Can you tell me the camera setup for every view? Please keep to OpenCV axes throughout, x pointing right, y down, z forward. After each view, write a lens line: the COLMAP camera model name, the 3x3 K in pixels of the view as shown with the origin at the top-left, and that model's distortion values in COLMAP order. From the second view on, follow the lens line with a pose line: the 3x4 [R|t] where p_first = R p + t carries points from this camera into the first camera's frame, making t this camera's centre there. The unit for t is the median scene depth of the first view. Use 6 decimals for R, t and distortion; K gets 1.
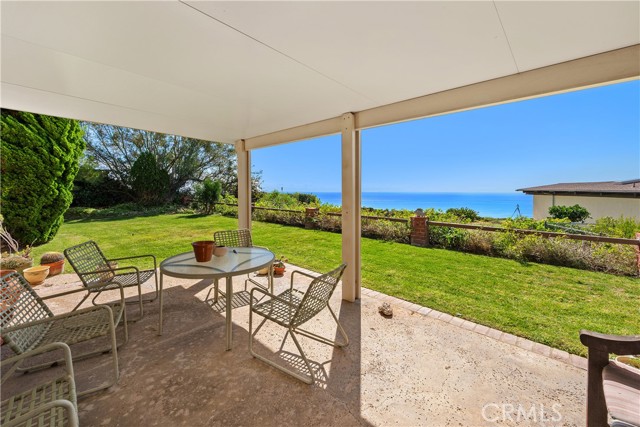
lens RADIAL K [[254.4, 0, 324.6], [0, 254.4, 212.3], [0, 0, 1]] dist [-0.006821, 0.000754]
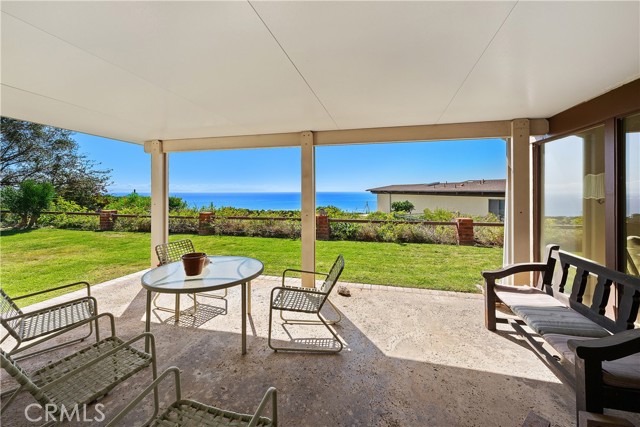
lens RADIAL K [[254.4, 0, 315.3], [0, 254.4, 203.4], [0, 0, 1]] dist [-0.006821, 0.000754]
pose [[0.886819, -0.034577, 0.460822, -0.163542], [0.052007, 0.998329, -0.025176, -0.007927], [-0.459182, 0.046292, 0.887135, -0.022914]]
